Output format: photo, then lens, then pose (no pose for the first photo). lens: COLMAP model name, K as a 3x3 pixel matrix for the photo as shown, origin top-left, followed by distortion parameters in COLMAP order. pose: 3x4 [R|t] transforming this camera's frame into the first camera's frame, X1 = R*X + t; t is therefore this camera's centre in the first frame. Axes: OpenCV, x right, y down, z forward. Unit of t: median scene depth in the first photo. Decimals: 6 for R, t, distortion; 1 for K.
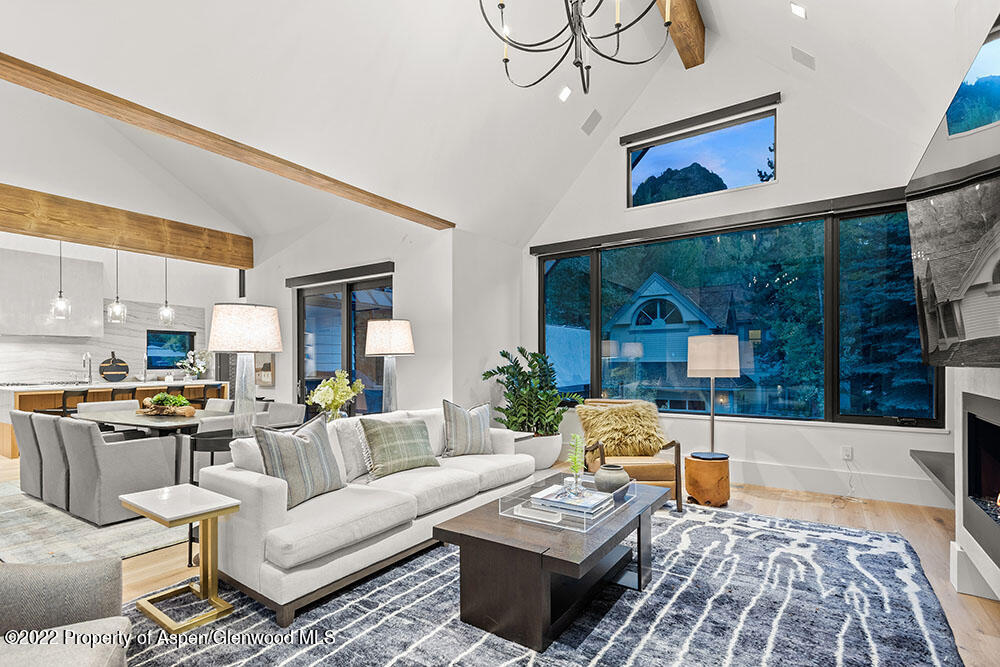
lens RADIAL K [[474.9, 0, 497.0], [0, 474.9, 365.5], [0, 0, 1]] dist [0.012904, -0.002401]
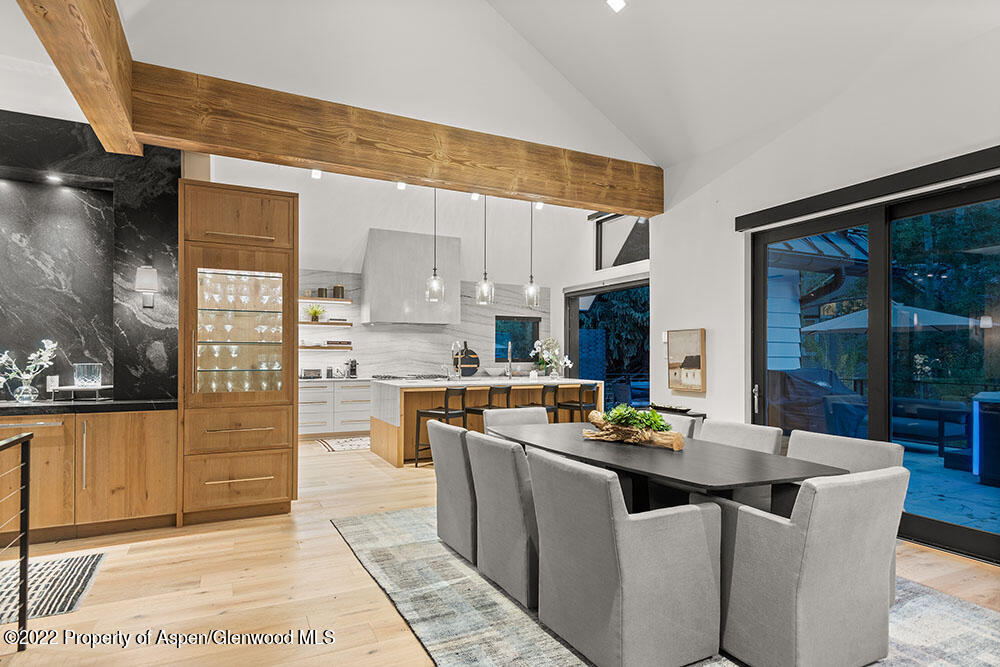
lens RADIAL K [[552.5, 0, 505.2], [0, 552.5, 355.8], [0, 0, 1]] dist [0.023975, -0.005441]
pose [[0.869727, 0.006680, -0.493487, -0.369052], [-0.010546, 0.999932, -0.005051, 0.001379], [0.493420, 0.009597, 0.869738, 0.252492]]
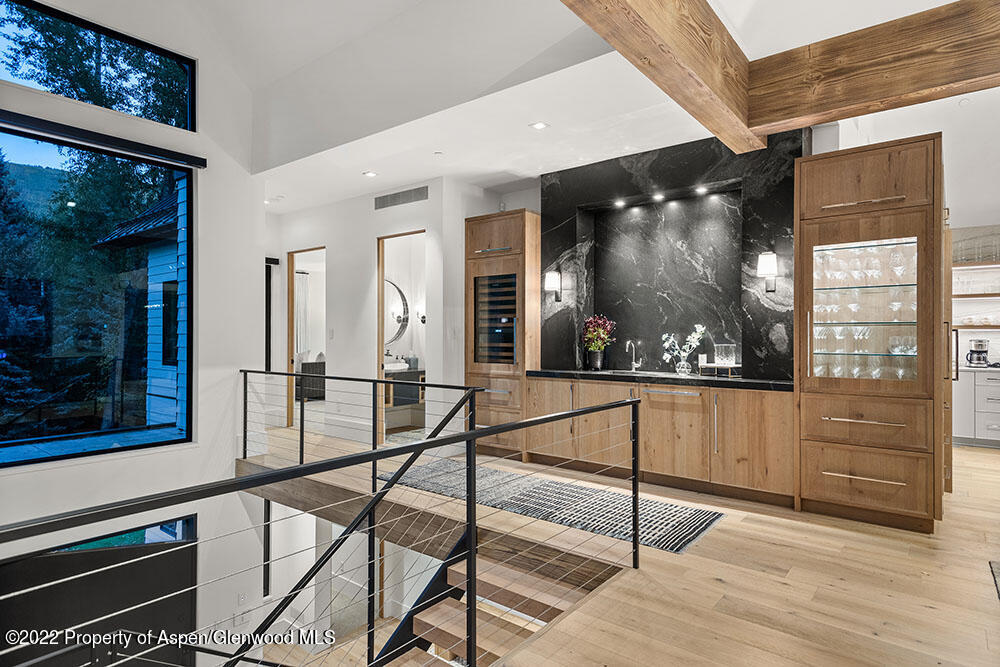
lens RADIAL K [[552.5, 0, 500.6], [0, 552.5, 337.1], [0, 0, 1]] dist [0.023975, -0.005441]
pose [[-0.075923, 0.006351, -0.997093, -0.353722], [-0.009943, 0.999925, 0.007127, 0.000071], [0.997064, 0.010455, -0.075855, 0.336446]]
